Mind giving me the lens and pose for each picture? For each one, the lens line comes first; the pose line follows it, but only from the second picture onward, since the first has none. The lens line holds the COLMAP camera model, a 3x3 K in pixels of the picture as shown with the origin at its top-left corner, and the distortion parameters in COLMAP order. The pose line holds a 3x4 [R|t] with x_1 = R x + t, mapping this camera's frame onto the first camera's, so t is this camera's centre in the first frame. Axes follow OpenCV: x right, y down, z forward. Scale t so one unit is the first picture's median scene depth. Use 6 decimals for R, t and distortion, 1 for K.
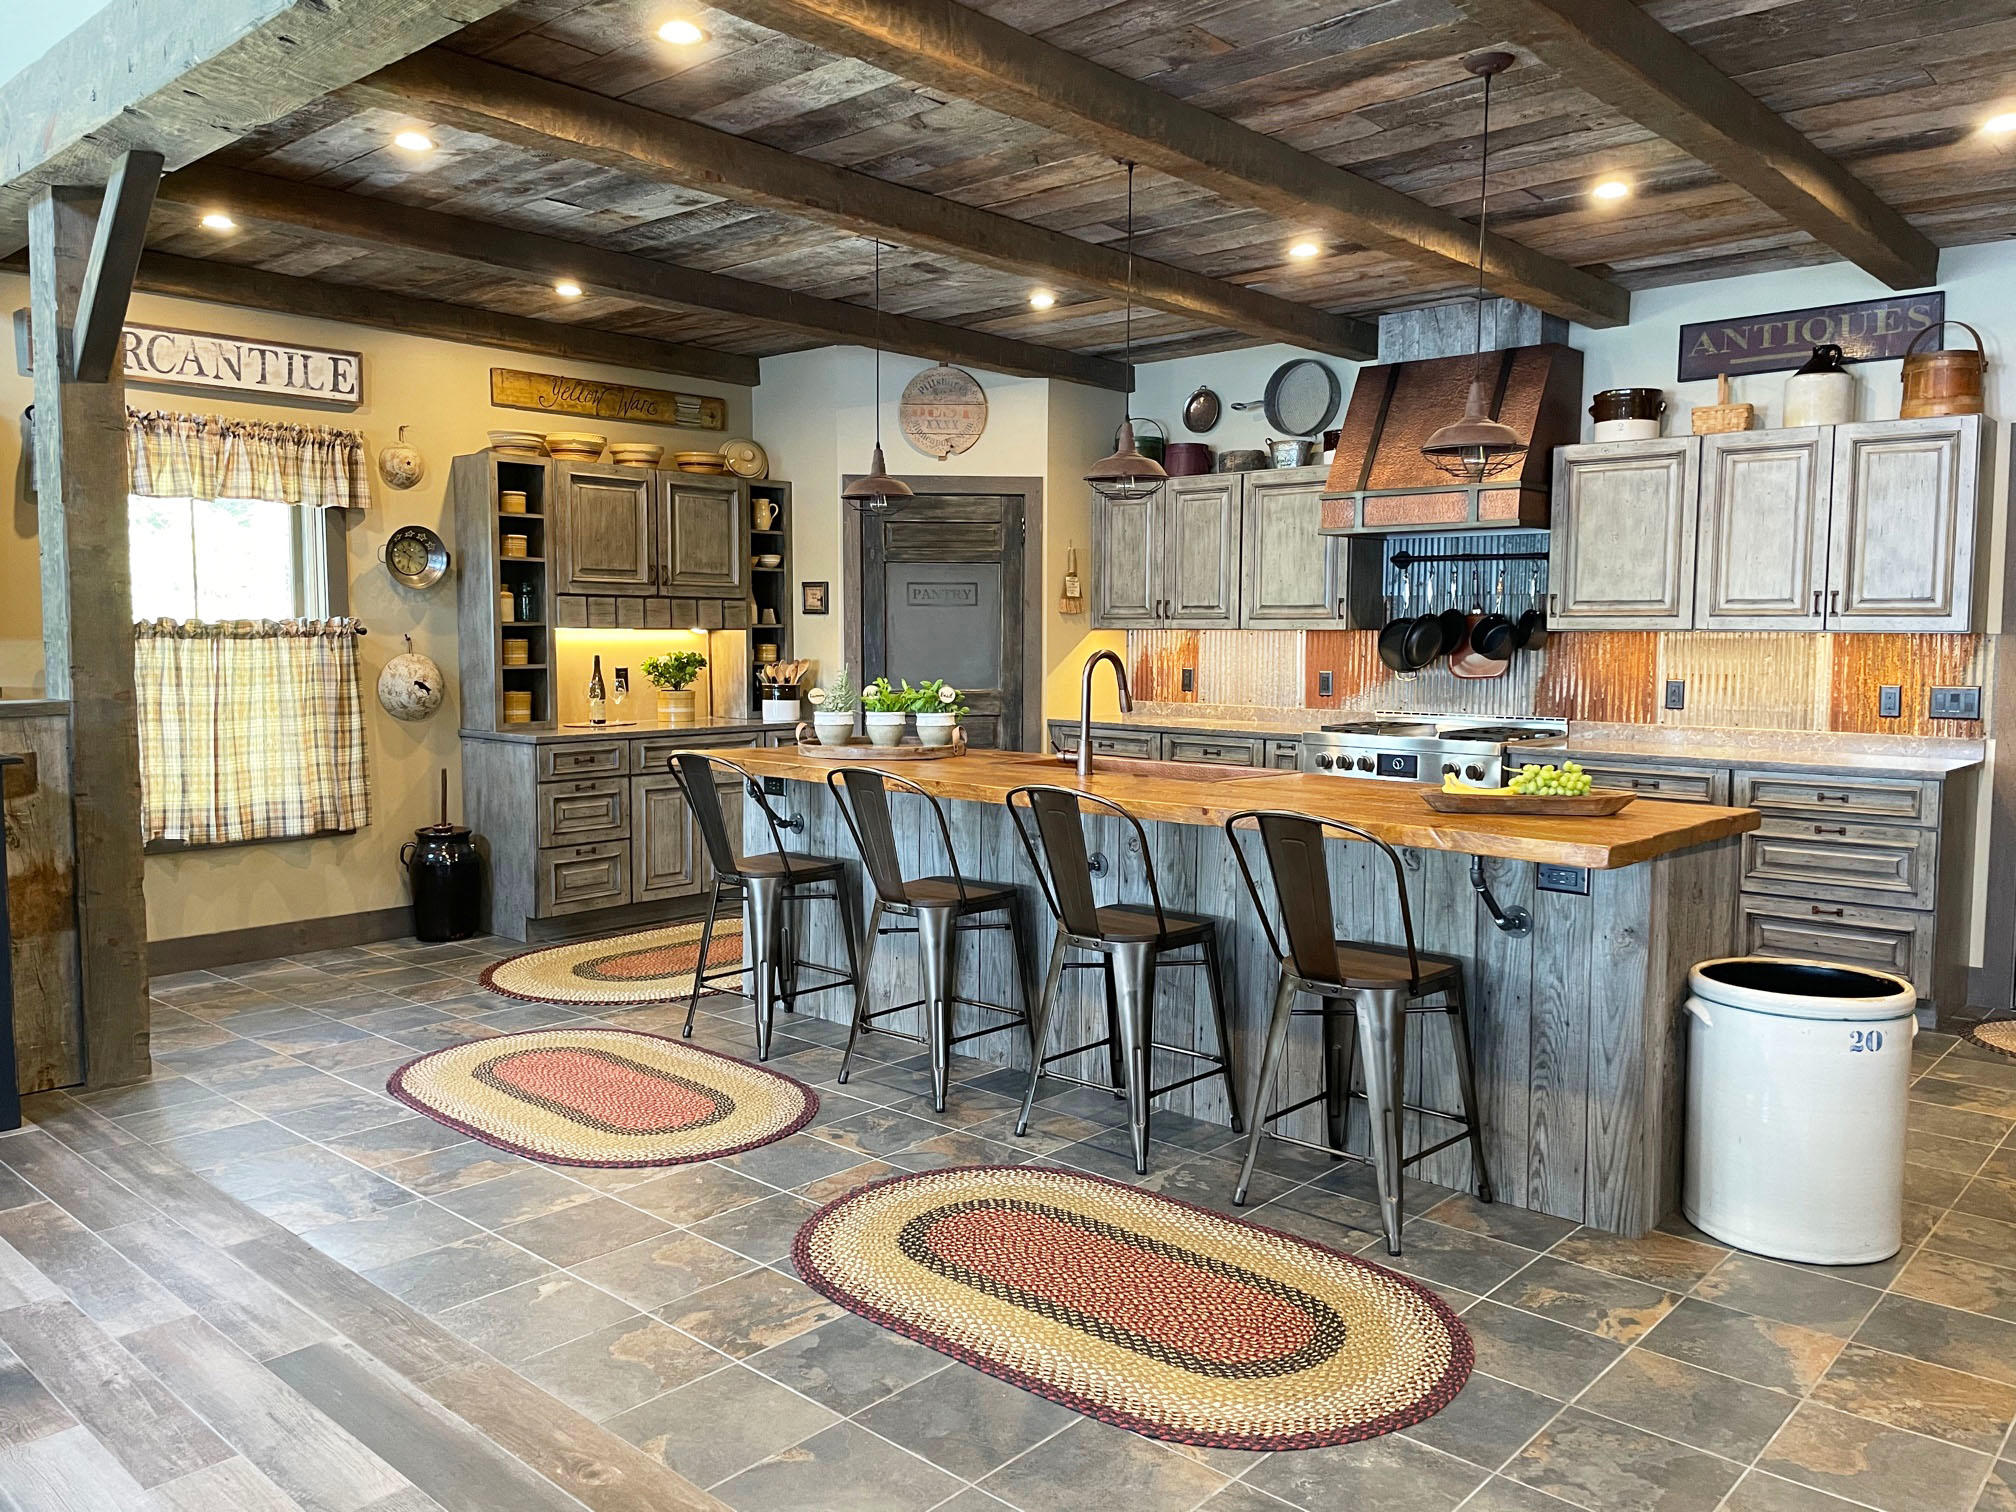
lens RADIAL K [[1525.9, 0, 1011.0], [0, 1525.9, 748.8], [0, 0, 1]] dist [0.014719, 0.002114]
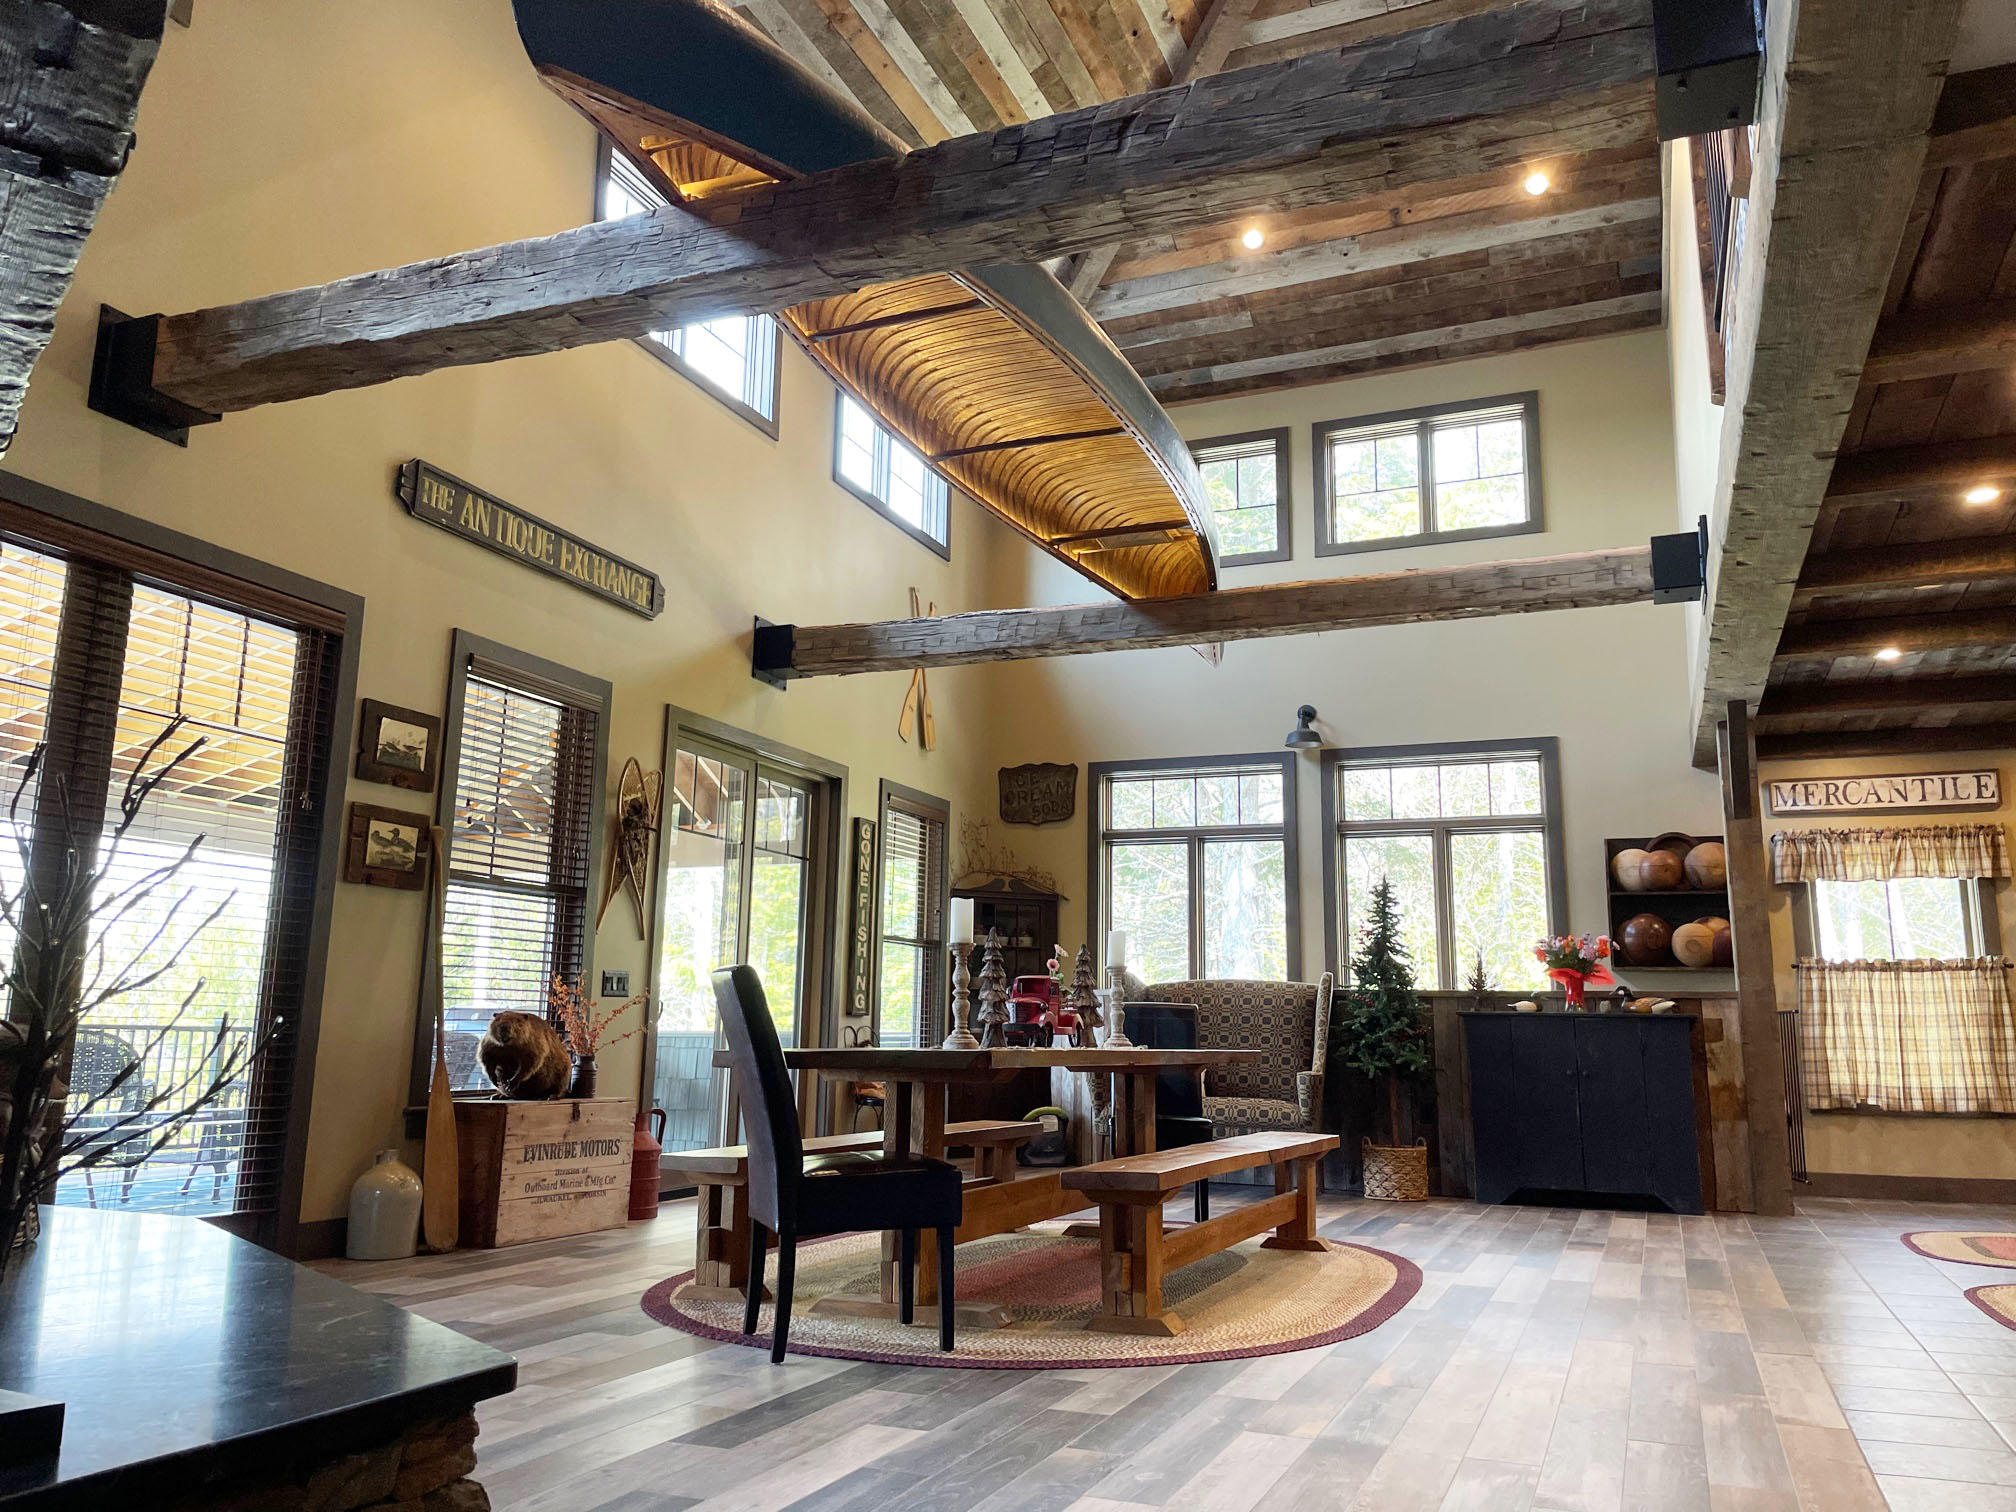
lens RADIAL K [[1525.9, 0, 1009.2], [0, 1525.9, 749.1], [0, 0, 1]] dist [0.014719, 0.002114]
pose [[0.333331, -0.178539, -0.925751, 0.610565], [-0.088799, 0.971596, -0.219354, 0.120861], [0.938619, 0.155323, 0.308009, -0.309297]]
